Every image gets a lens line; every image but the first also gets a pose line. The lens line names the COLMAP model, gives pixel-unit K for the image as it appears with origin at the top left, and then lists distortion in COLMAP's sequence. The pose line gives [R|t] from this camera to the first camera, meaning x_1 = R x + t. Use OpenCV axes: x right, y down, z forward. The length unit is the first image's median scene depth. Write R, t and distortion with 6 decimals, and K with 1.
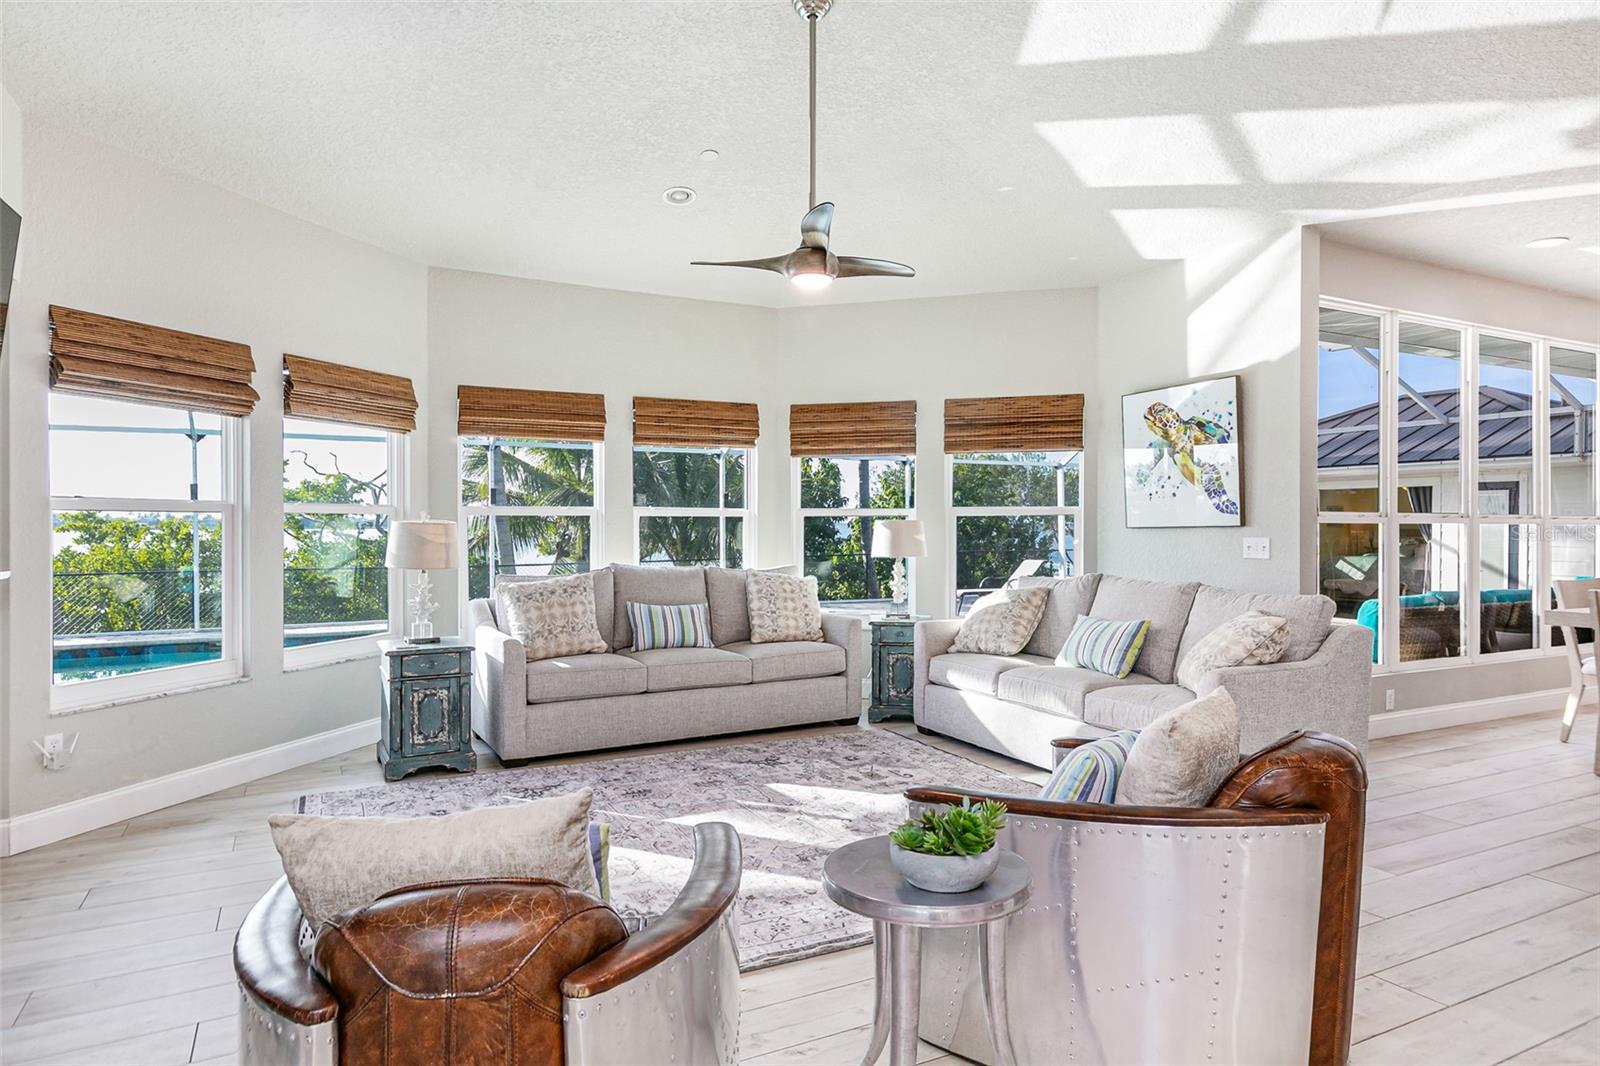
lens RADIAL K [[936.6, 0, 804.8], [0, 936.6, 503.6], [0, 0, 1]] dist [0.007048, 0.001900]
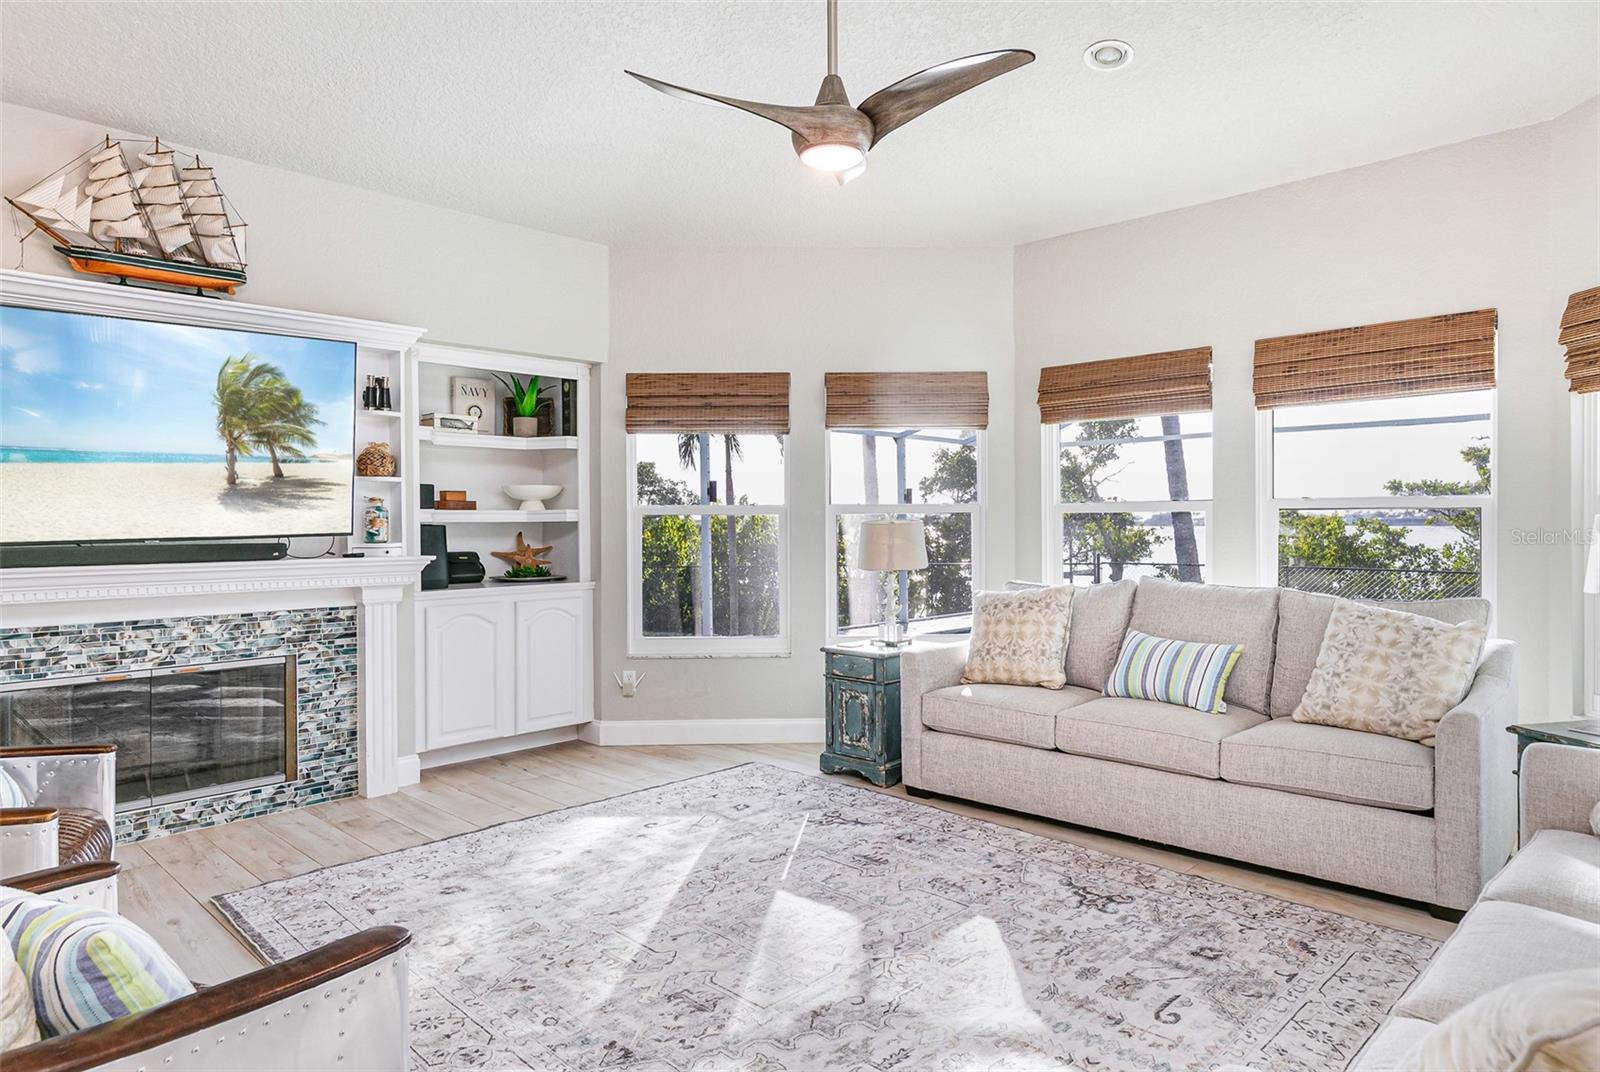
lens RADIAL K [[936.6, 0, 804.8], [0, 936.6, 506.6], [0, 0, 1]] dist [0.007048, 0.001900]
pose [[0.323415, -0.016205, -0.946118, 0.529200], [0.026164, 0.999624, -0.008178, 0.010102], [0.945895, -0.022109, 0.323717, 0.644589]]
